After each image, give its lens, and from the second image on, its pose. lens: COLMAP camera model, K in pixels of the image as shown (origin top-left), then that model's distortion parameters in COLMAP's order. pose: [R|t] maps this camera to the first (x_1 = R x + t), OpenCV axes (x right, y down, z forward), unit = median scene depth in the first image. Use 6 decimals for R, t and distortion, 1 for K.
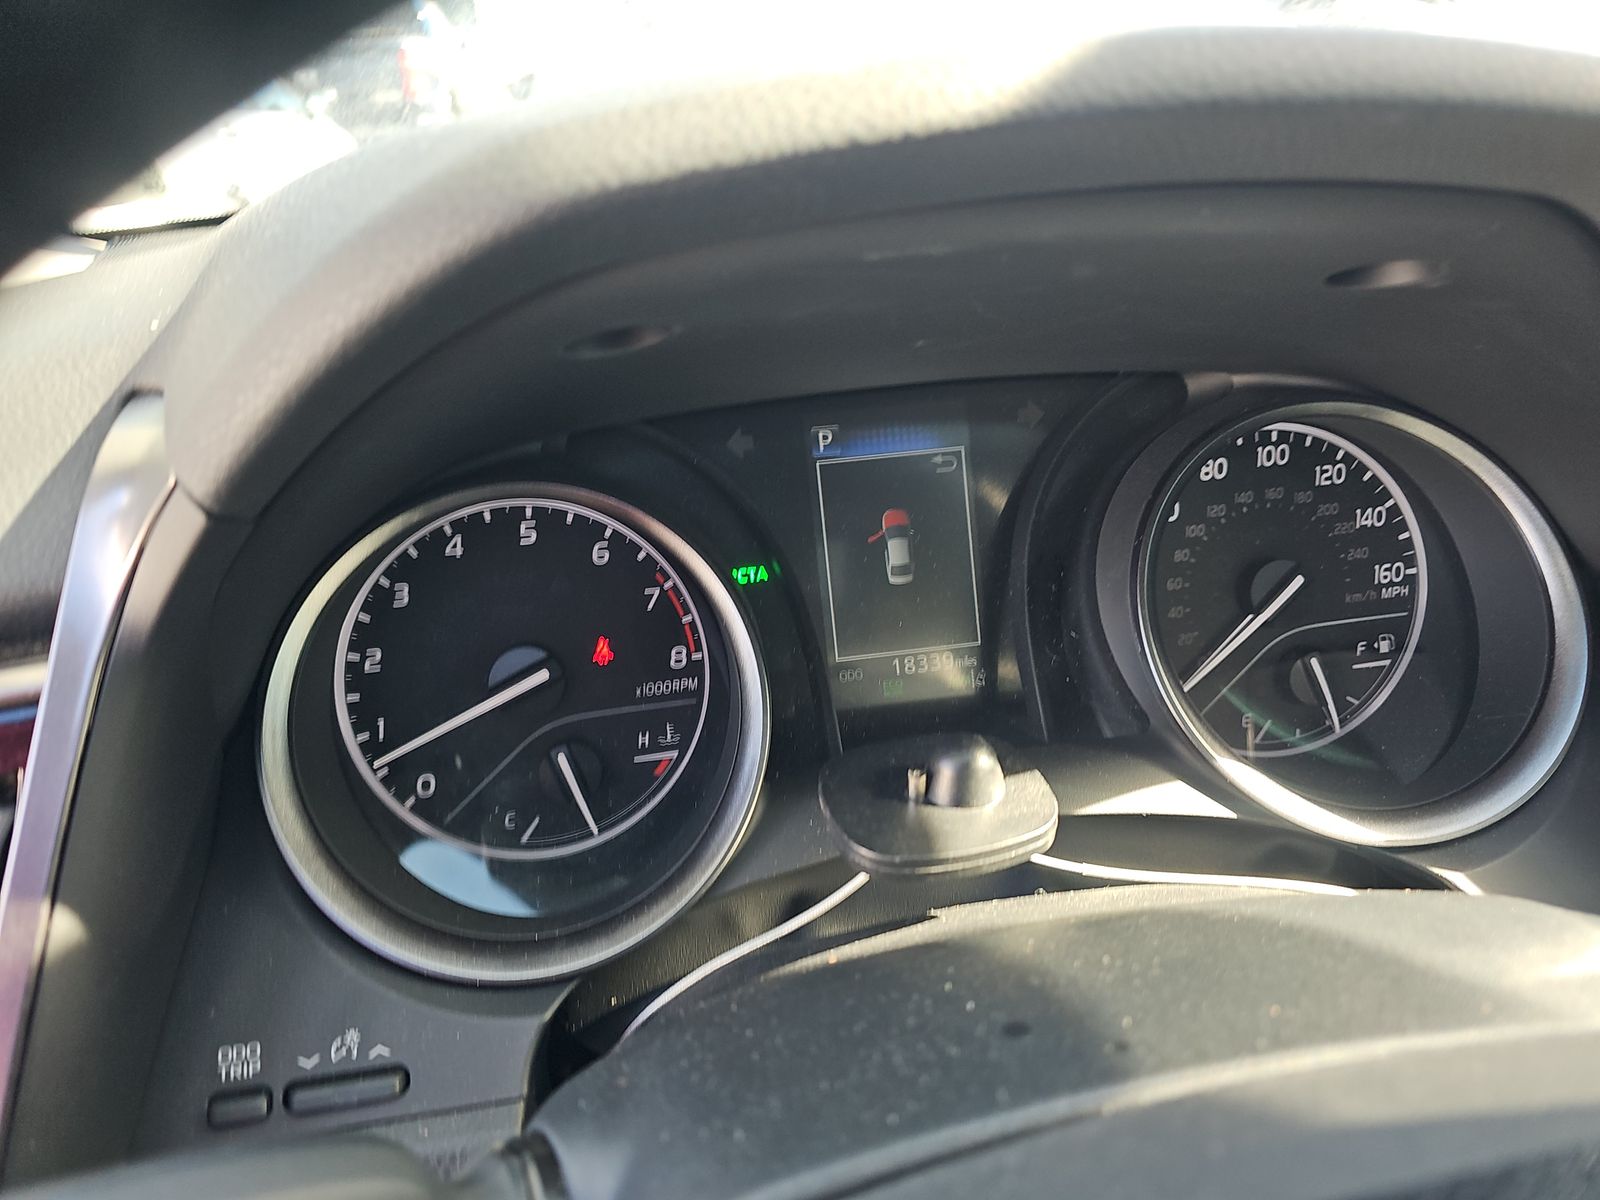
lens RADIAL K [[1068.7, 0, 800.0], [0, 1068.7, 600.0], [0, 0, 1]] dist [-0.001975, 0.000287]
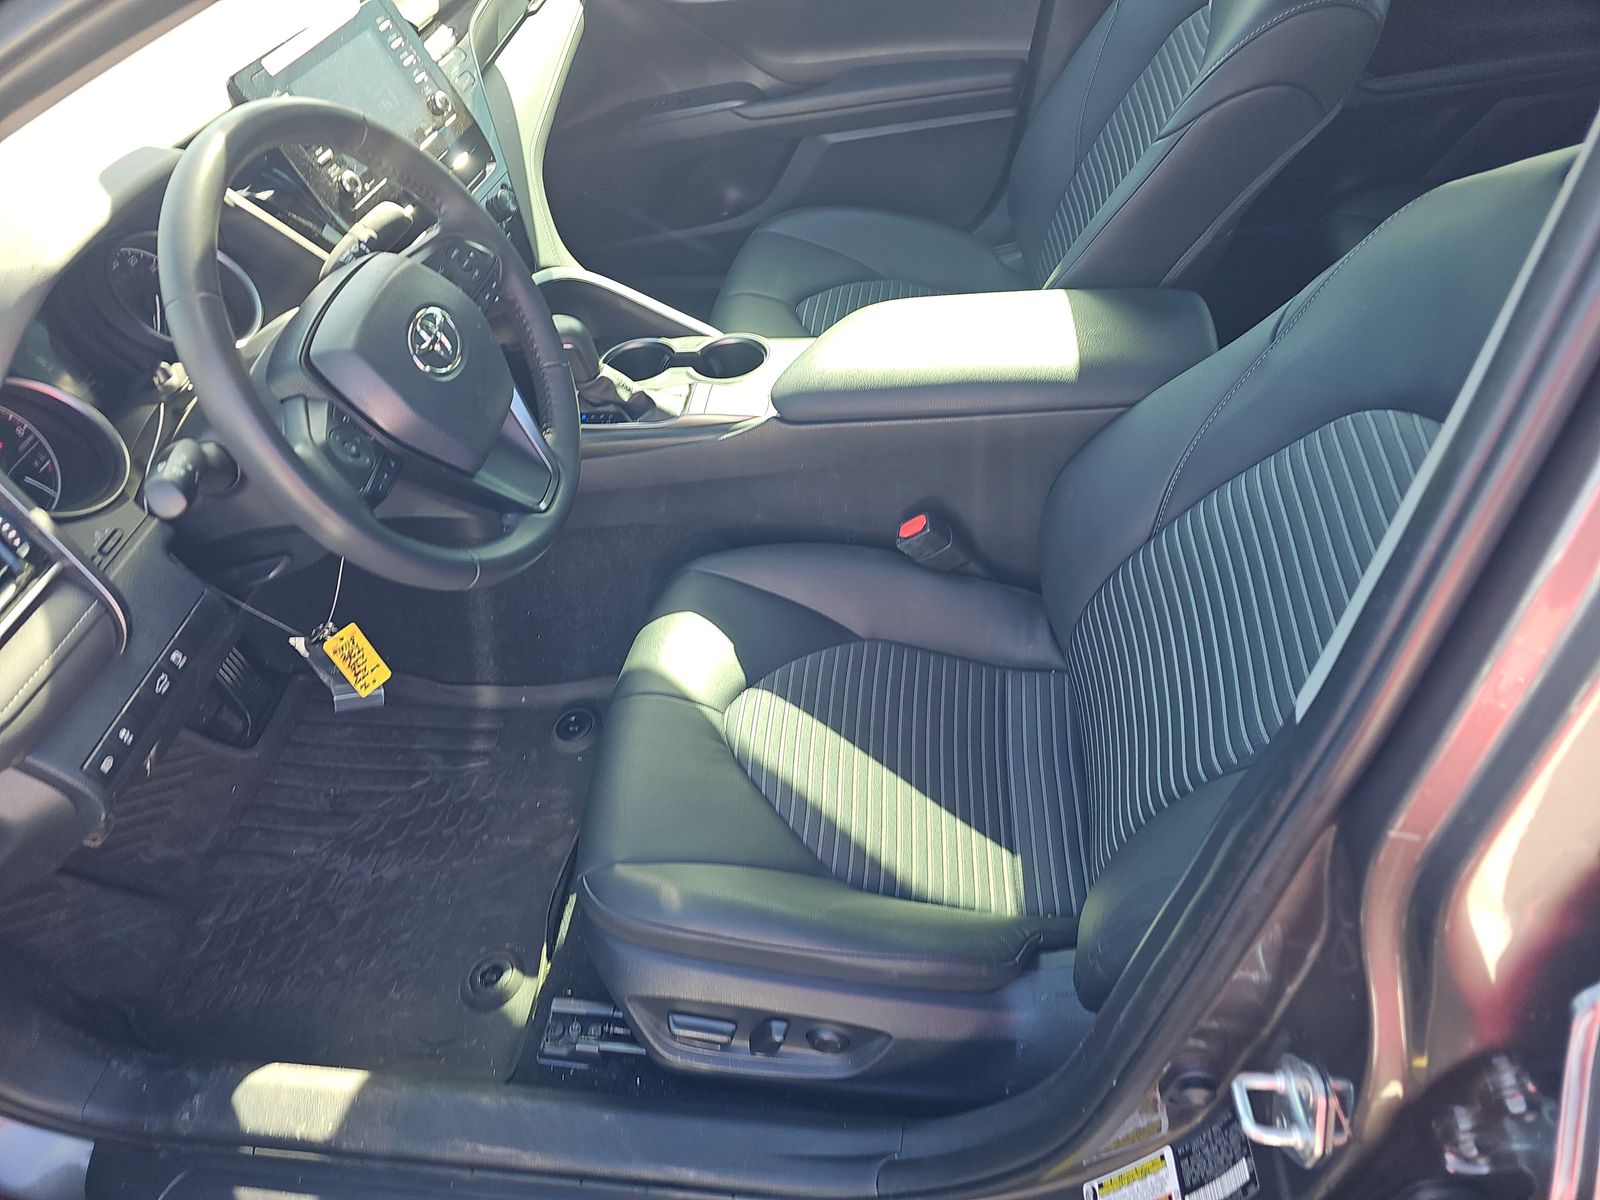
lens RADIAL K [[1068.7, 0, 800.0], [0, 1068.7, 600.0], [0, 0, 1]] dist [-0.001975, 0.000287]
pose [[0.263226, -0.663651, 0.700200, -1.681436], [0.474237, 0.721061, 0.505143, -0.062519], [-0.840126, 0.199093, 0.504530, -1.807014]]
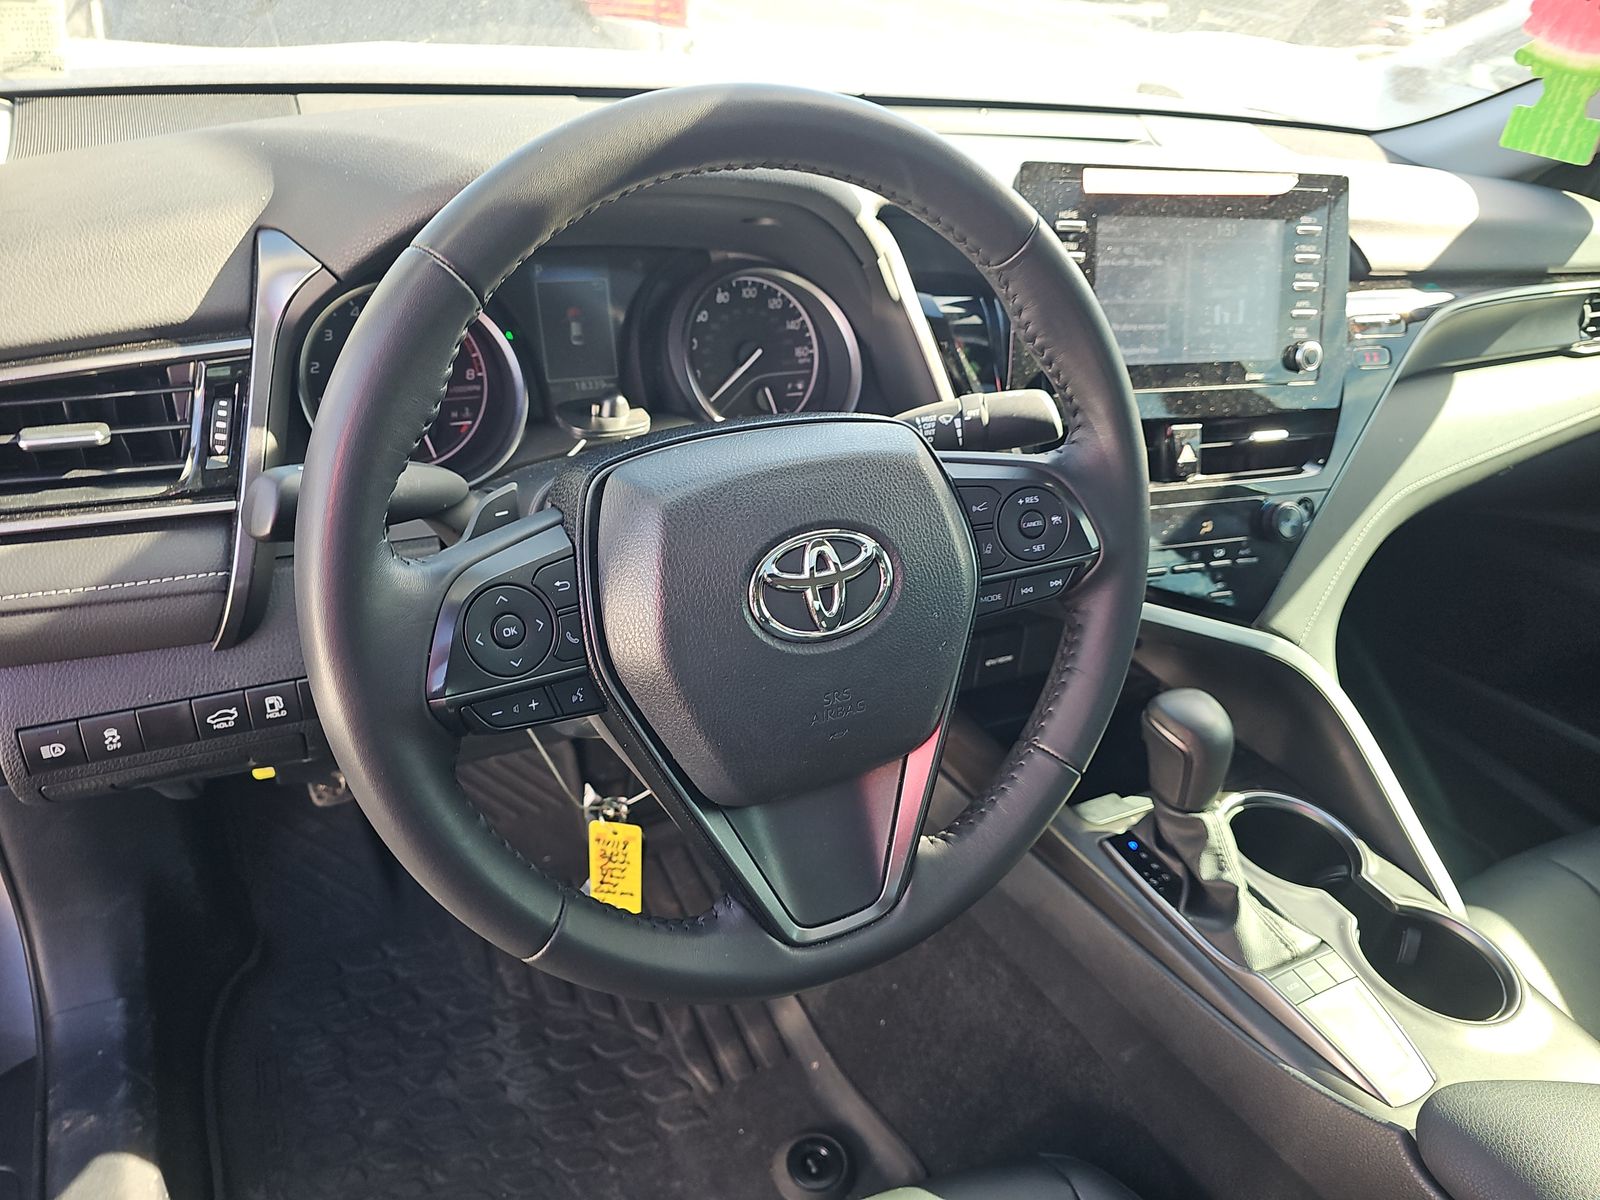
lens RADIAL K [[1048.1, 0, 820.6], [0, 1048.1, 615.9], [0, 0, 1]] dist [0.049164, -0.060666]
pose [[0.933556, -0.046695, 0.355377, -0.222863], [-0.006482, 0.989116, 0.146992, 0.206357], [-0.358373, -0.139528, 0.923093, -1.160942]]
